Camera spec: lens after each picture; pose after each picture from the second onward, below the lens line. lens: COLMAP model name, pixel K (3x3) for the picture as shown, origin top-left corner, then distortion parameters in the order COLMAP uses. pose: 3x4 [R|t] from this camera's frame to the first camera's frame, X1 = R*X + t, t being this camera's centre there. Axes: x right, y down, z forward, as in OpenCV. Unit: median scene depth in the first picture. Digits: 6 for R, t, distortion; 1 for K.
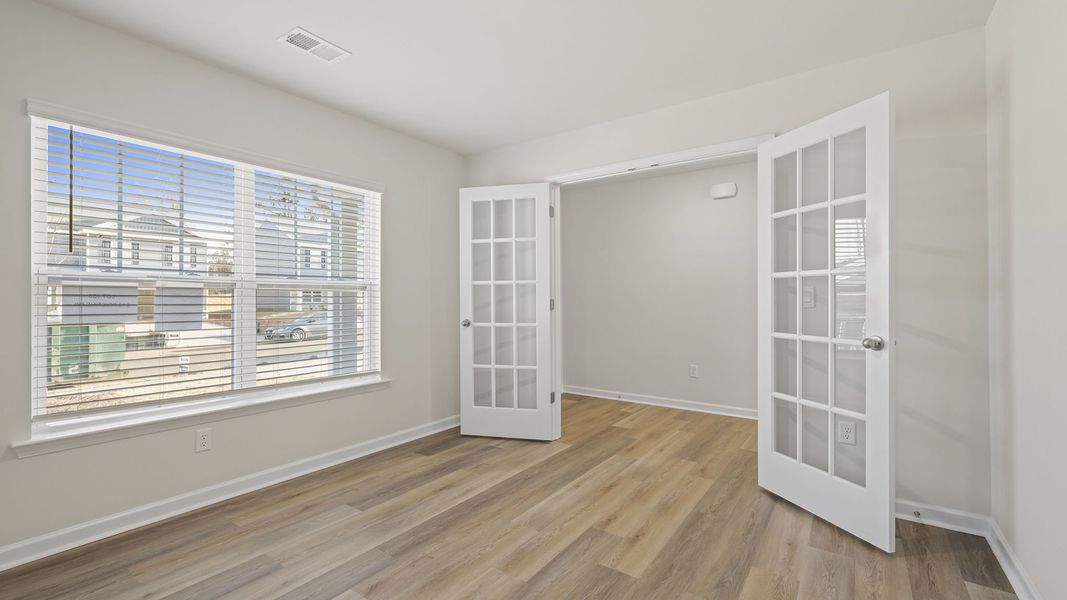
lens RADIAL K [[453.9, 0, 528.1], [0, 453.9, 300.5], [0, 0, 1]] dist [-0.002210, -0.000102]
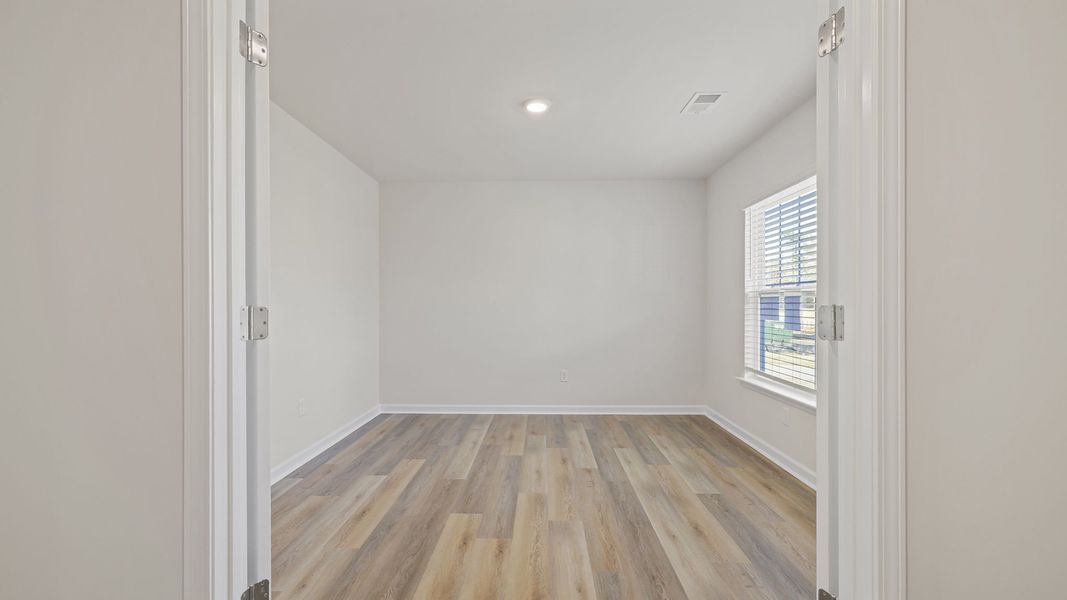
lens RADIAL K [[453.9, 0, 528.1], [0, 453.9, 300.5], [0, 0, 1]] dist [-0.002210, -0.000102]
pose [[-0.826470, -0.003848, -0.562967, 0.666397], [-0.002072, 0.999991, -0.003793, -0.011394], [0.562977, -0.001968, -0.826471, 1.839602]]
